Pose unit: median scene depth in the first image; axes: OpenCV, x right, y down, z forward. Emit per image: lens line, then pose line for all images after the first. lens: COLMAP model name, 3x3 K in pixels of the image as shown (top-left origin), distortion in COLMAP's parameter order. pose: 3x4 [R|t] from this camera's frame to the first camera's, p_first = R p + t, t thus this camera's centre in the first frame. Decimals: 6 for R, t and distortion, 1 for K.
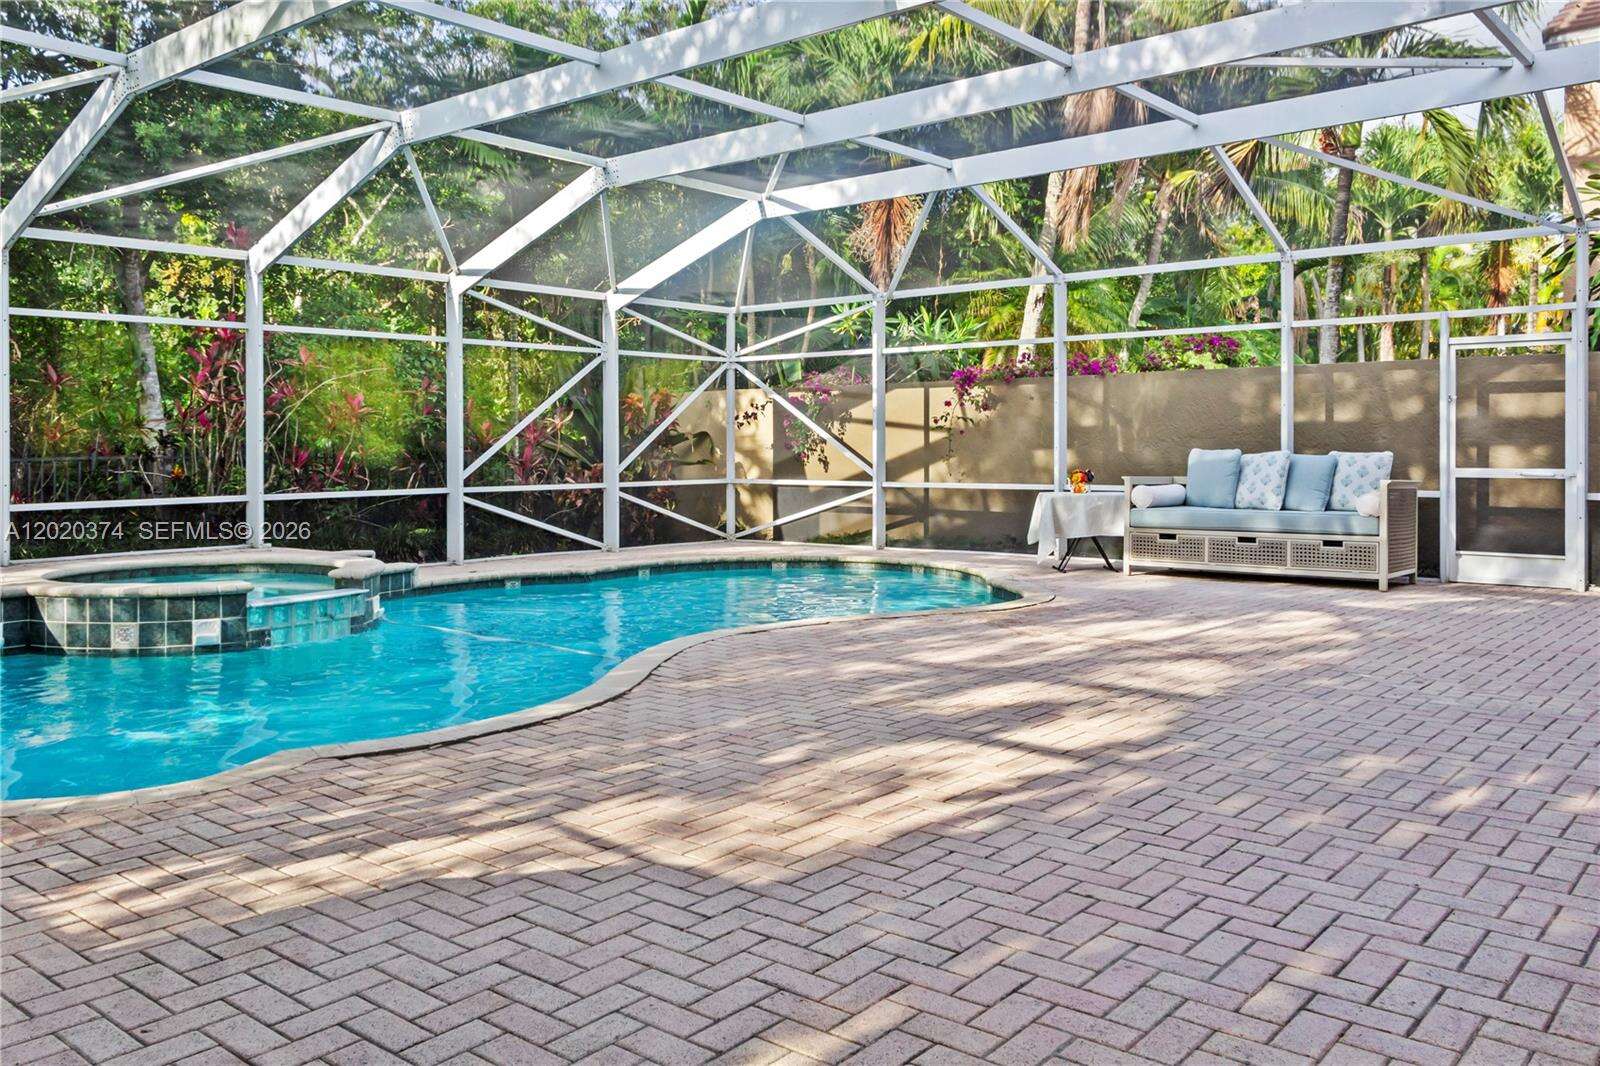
lens RADIAL K [[1293.6, 0, 801.6], [0, 1293.6, 468.8], [0, 0, 1]] dist [0.003149, 0.005990]
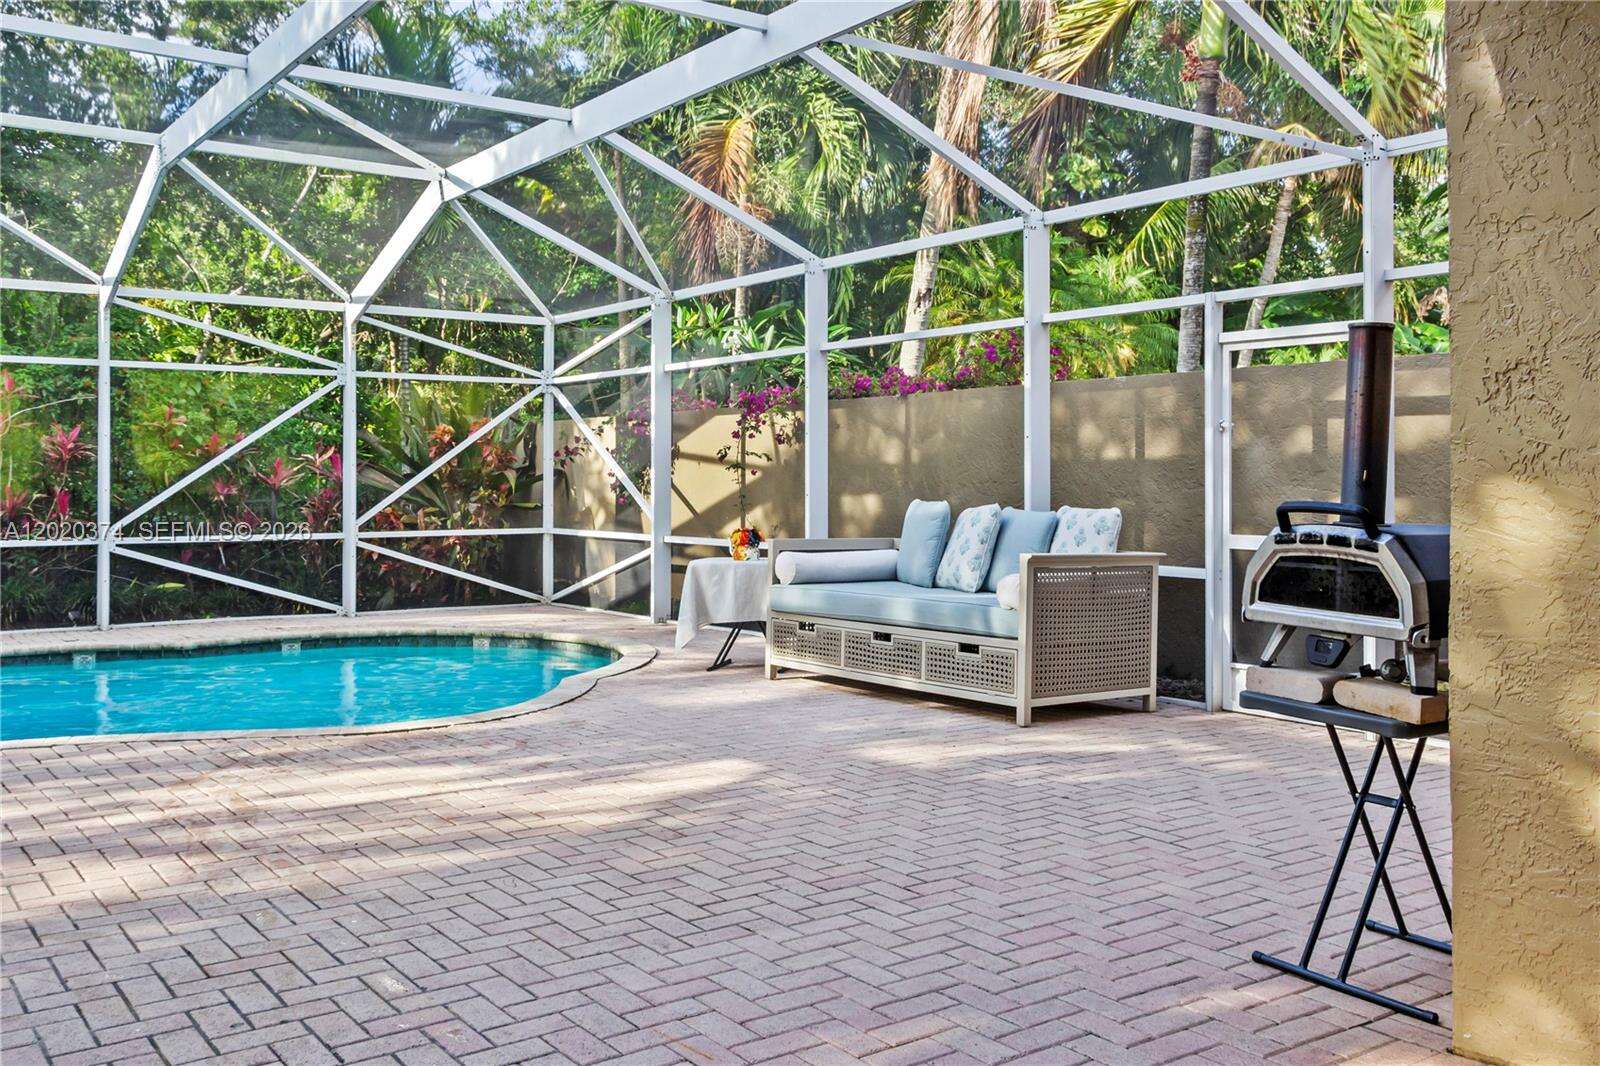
lens RADIAL K [[1429.5, 0, 799.8], [0, 1429.5, 490.7], [0, 0, 1]] dist [-0.010815, -0.004837]
pose [[0.967643, 0.005495, -0.252262, 0.424302], [-0.007509, 0.999947, -0.007020, -0.013876], [0.252210, 0.008687, 0.967634, 0.227413]]
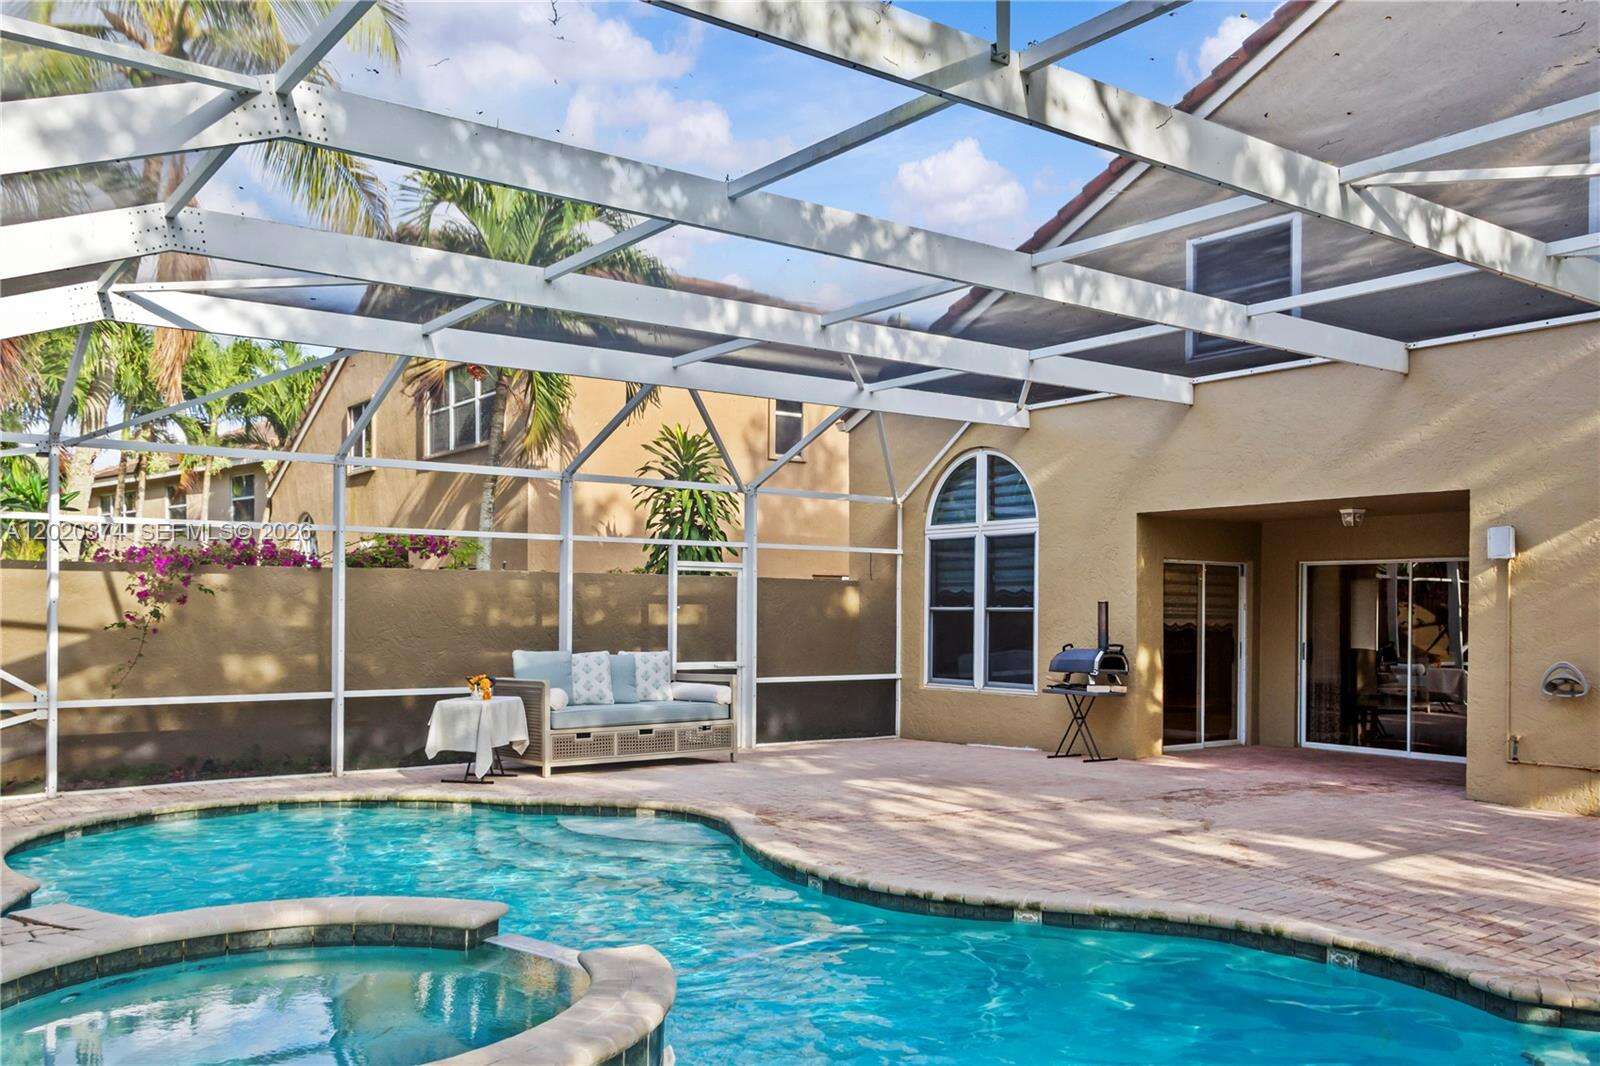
lens RADIAL K [[1293.6, 0, 801.6], [0, 1293.6, 468.8], [0, 0, 1]] dist [0.003149, 0.005990]
pose [[0.233161, 0.125875, 0.964257, -0.641843], [0.015382, 0.990985, -0.133084, -0.017489], [-0.972316, 0.045862, 0.229123, 0.517414]]
